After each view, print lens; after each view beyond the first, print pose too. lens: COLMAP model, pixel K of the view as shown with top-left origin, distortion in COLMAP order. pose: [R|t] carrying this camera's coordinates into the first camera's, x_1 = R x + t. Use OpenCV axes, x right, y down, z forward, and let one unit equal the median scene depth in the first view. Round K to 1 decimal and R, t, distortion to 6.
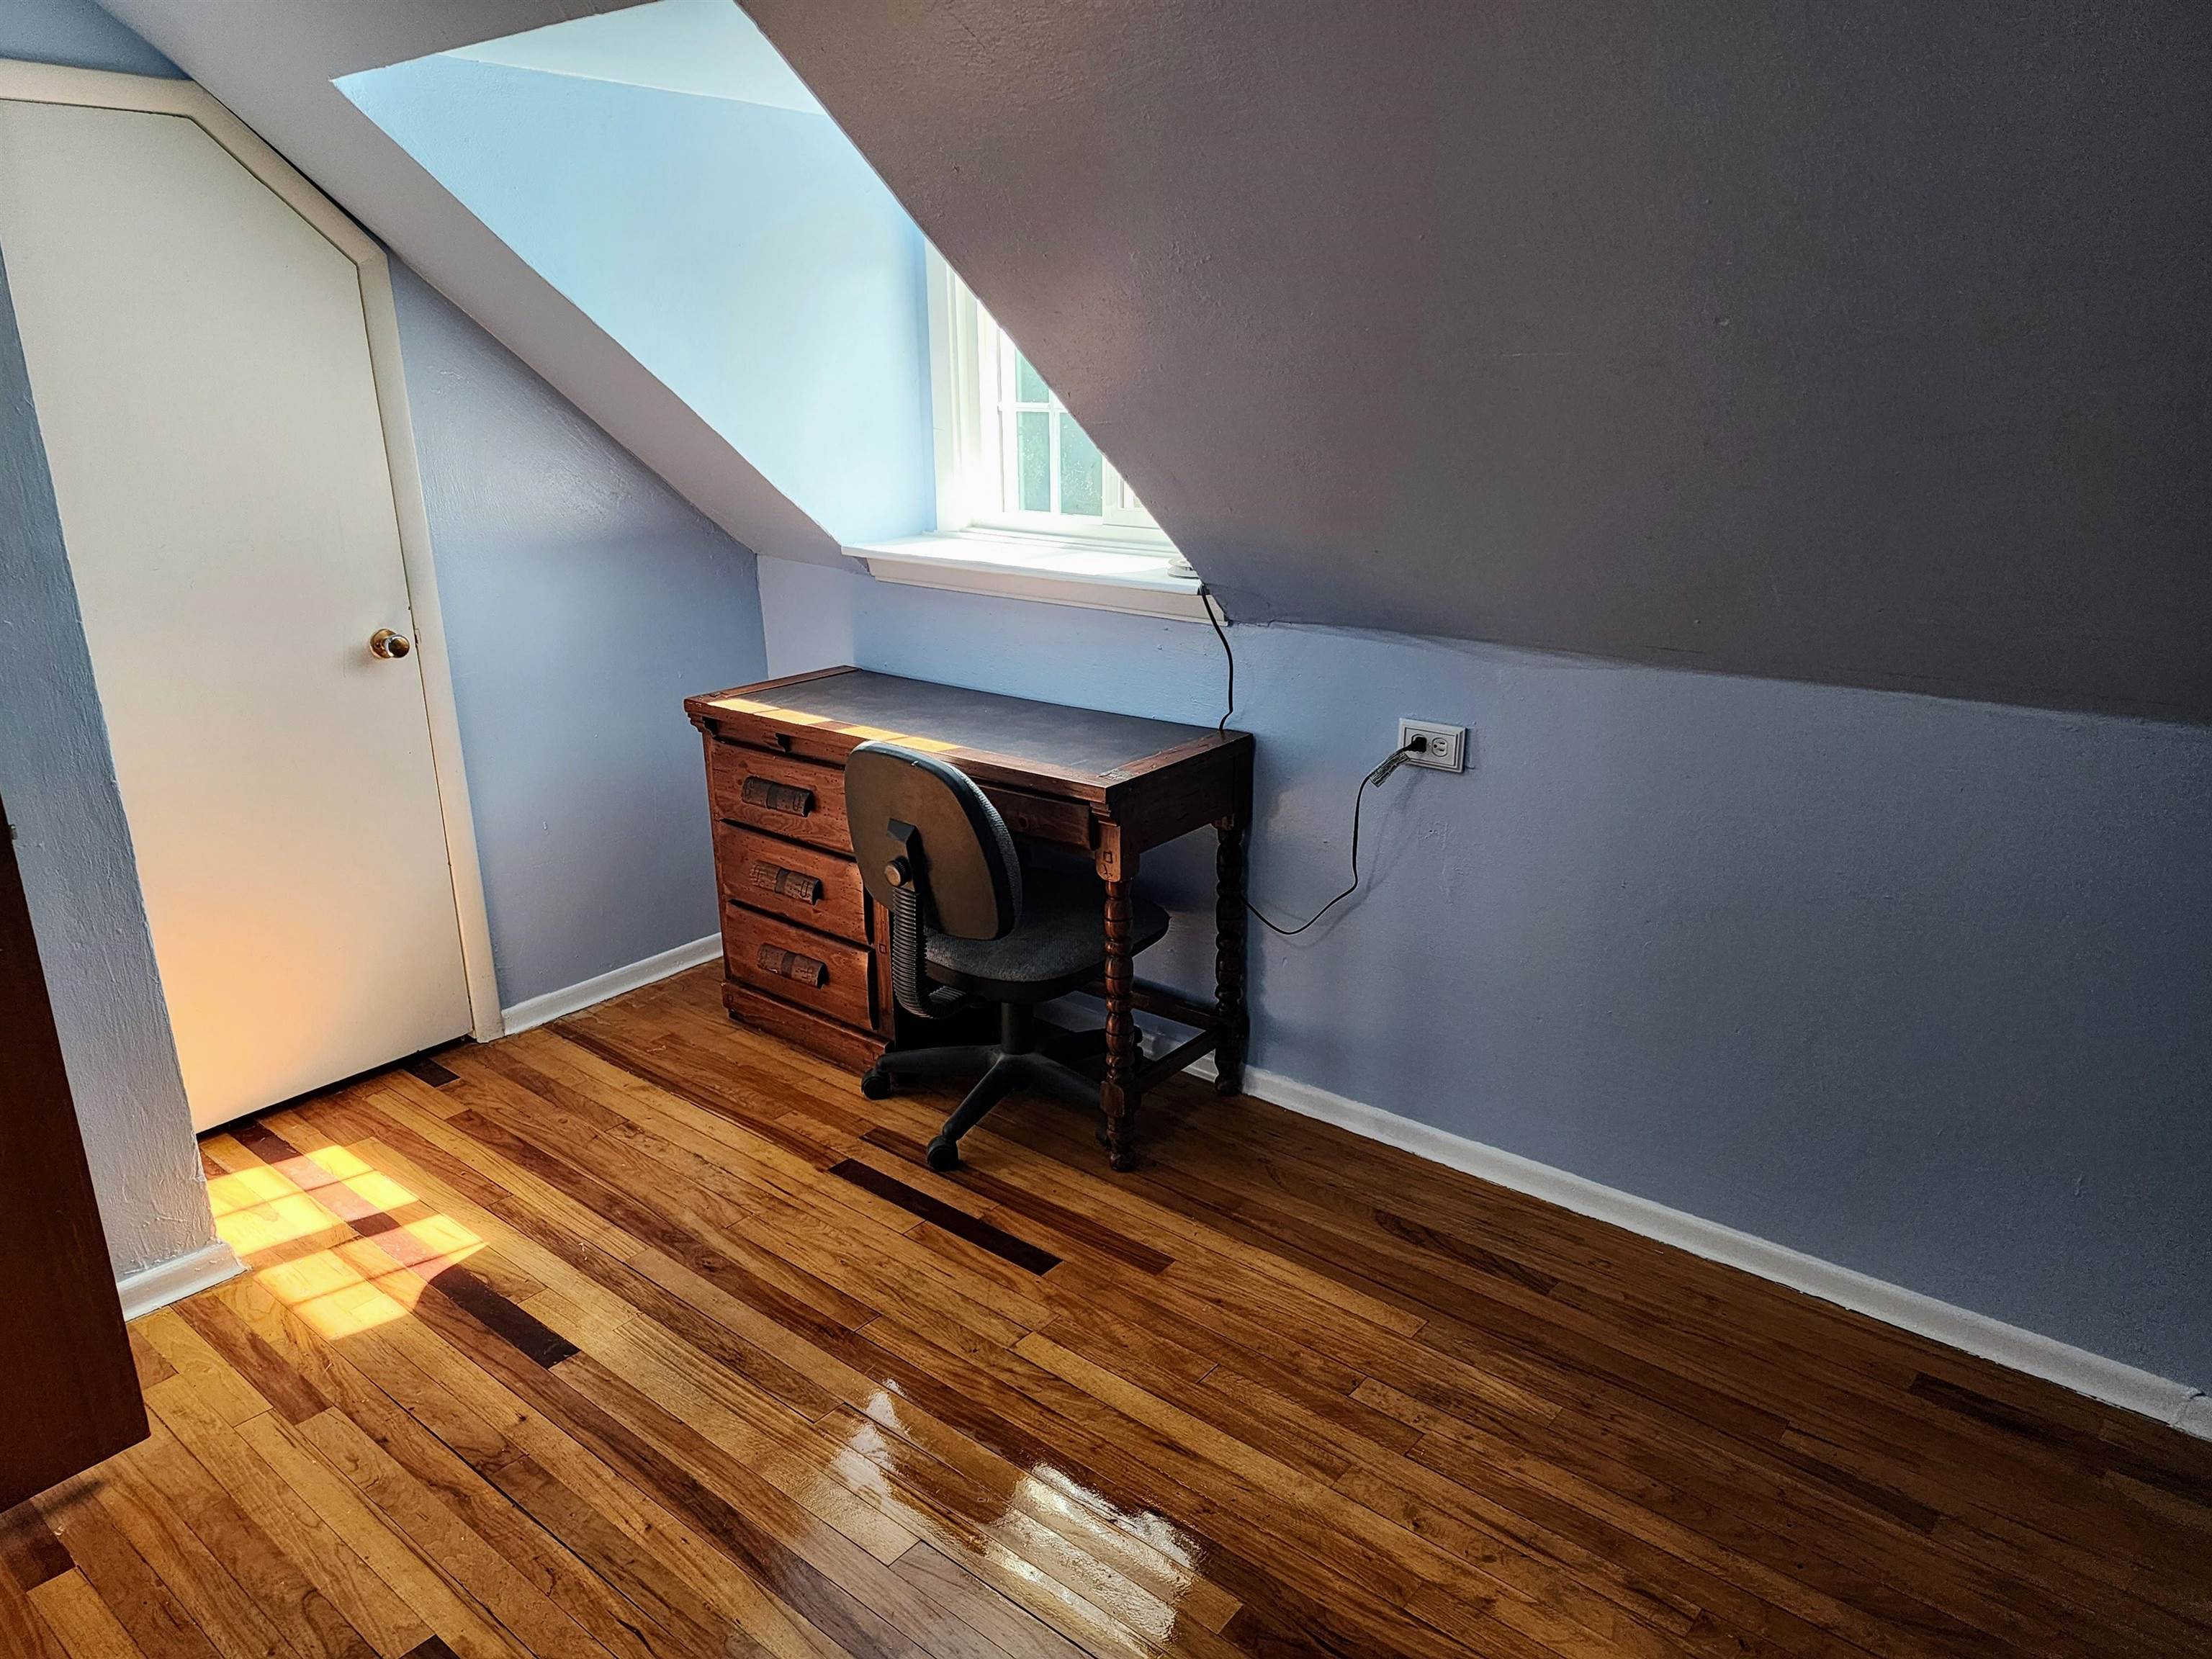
lens RADIAL K [[1476.7, 0, 1106.0], [0, 1476.7, 829.5], [0, 0, 1]] dist [0.002526, 0.000937]
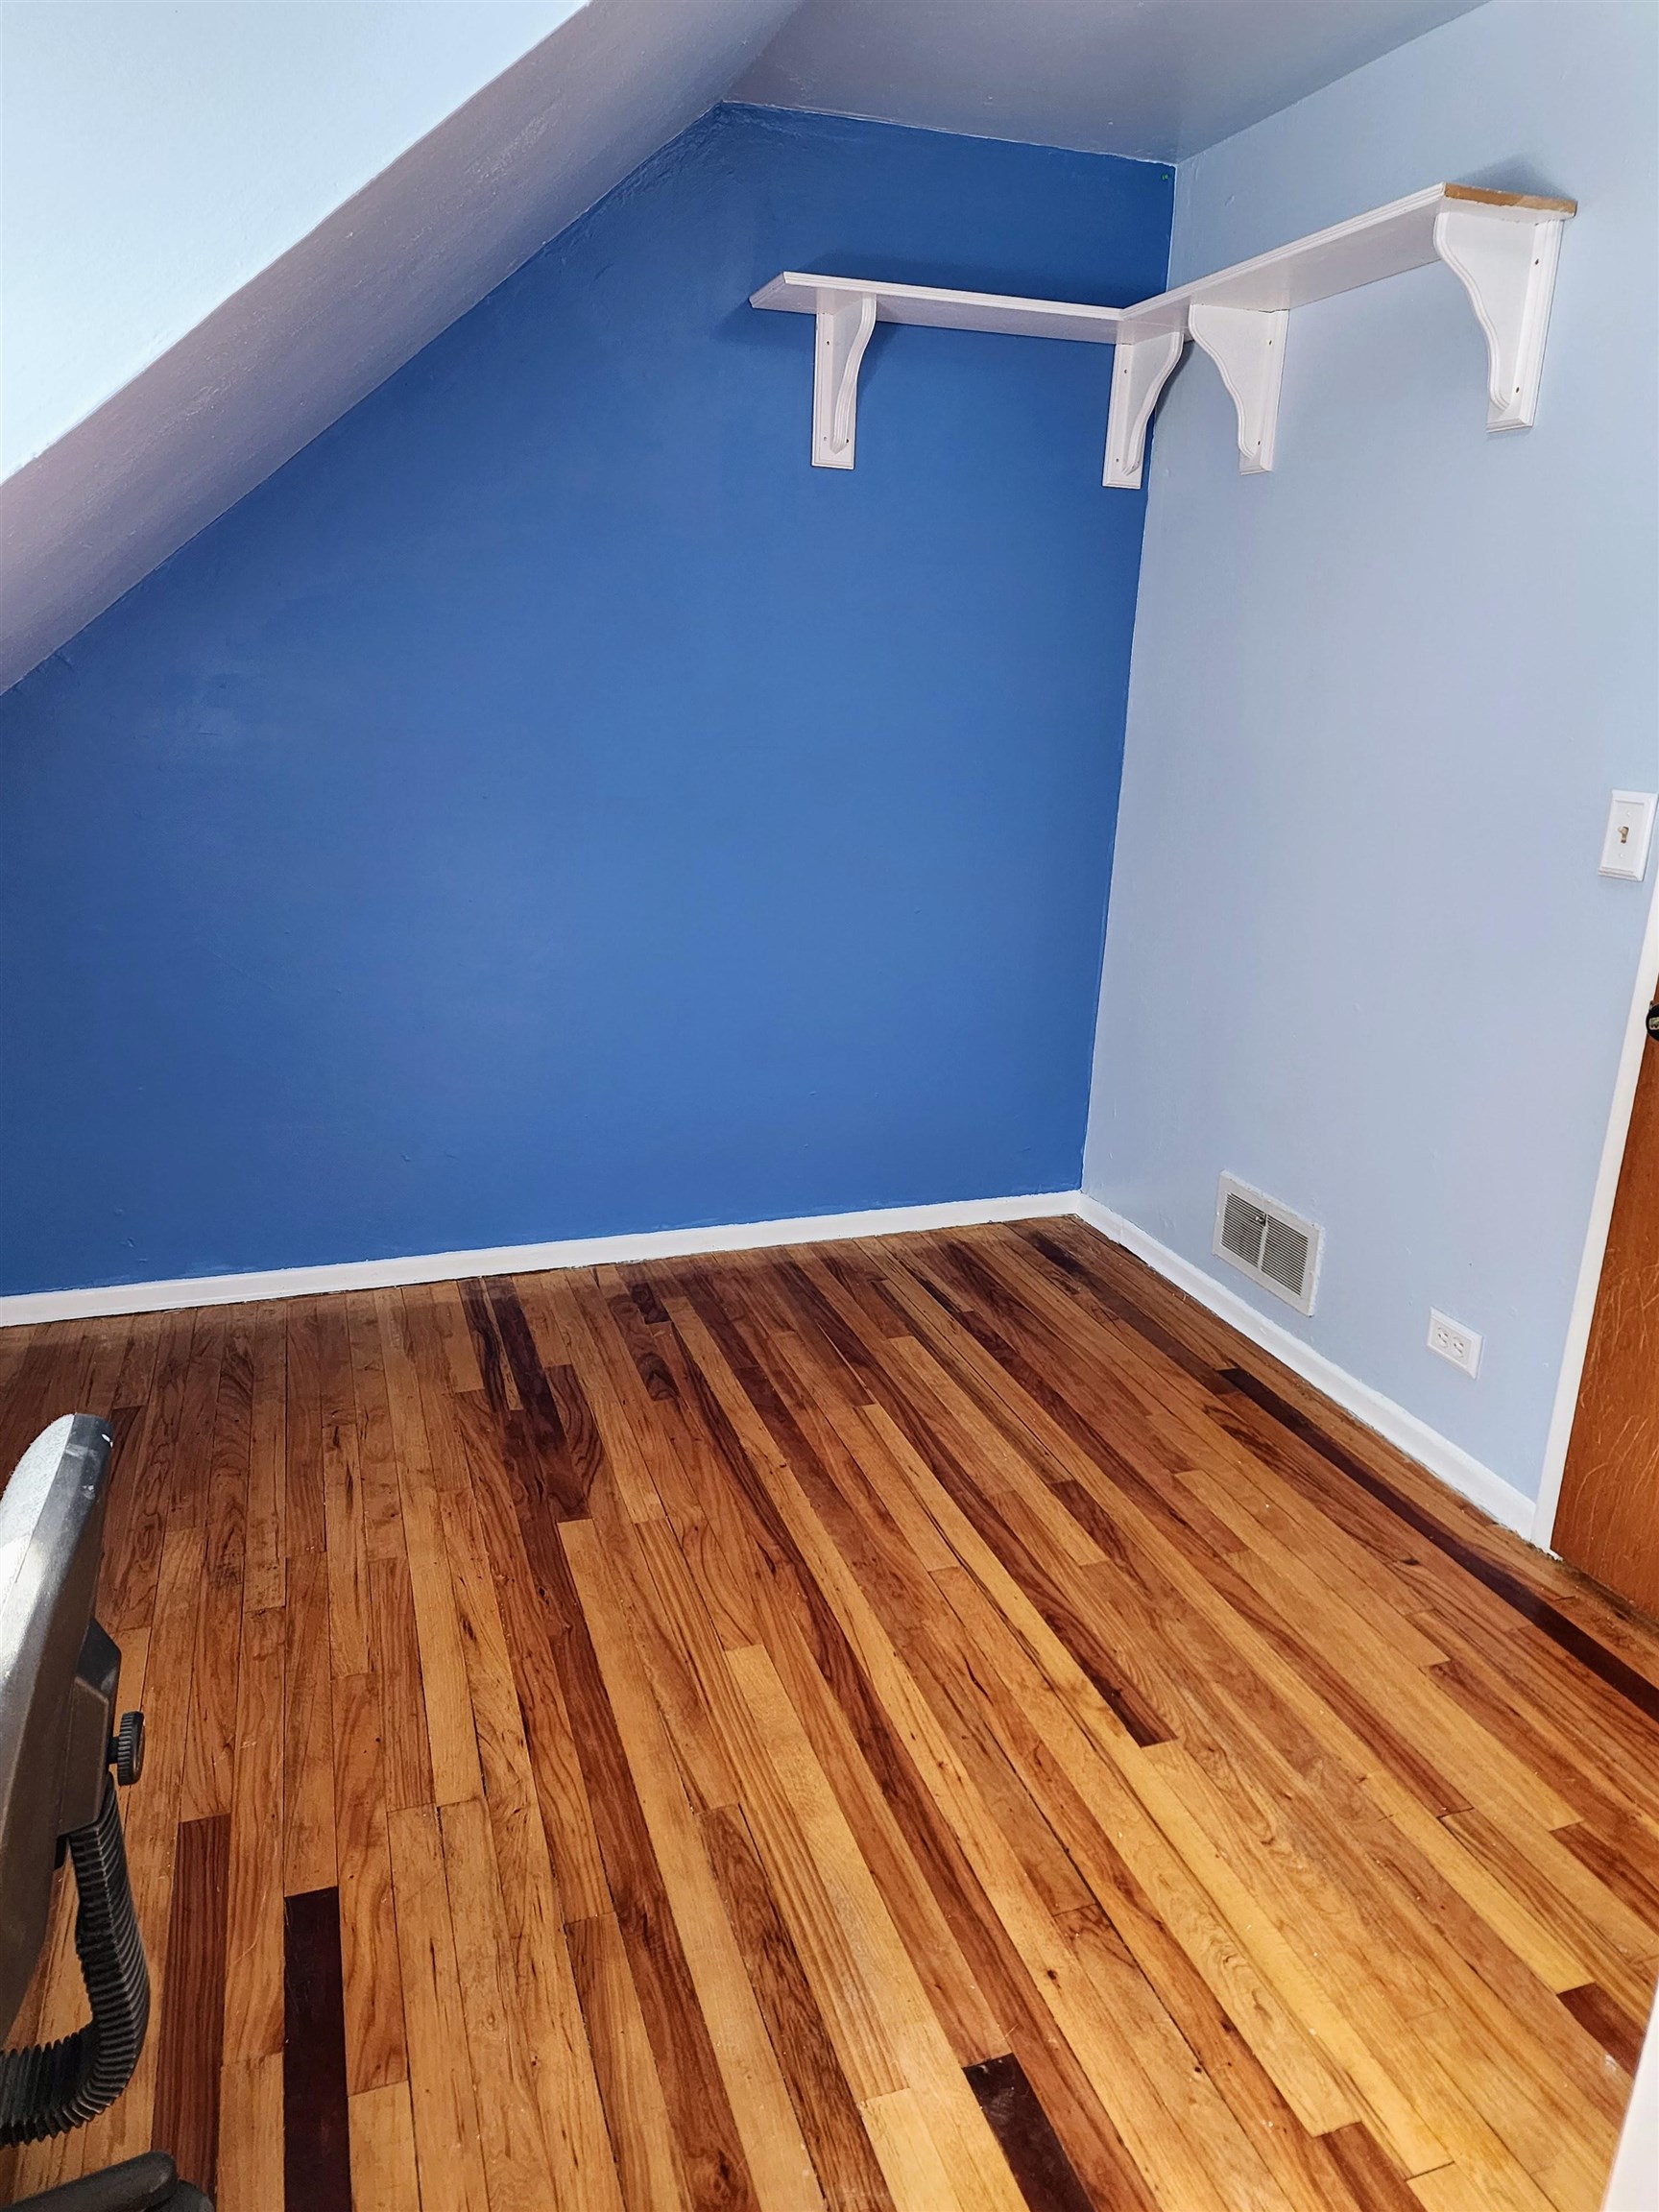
lens RADIAL K [[1476.7, 0, 829.5], [0, 1476.7, 1106.0], [0, 0, 1]] dist [0.002526, 0.000937]
pose [[-0.852627, -0.174630, 0.492476, -0.581461], [0.131826, 0.840122, 0.526135, -0.376967], [-0.505618, 0.513517, -0.693289, 1.328741]]
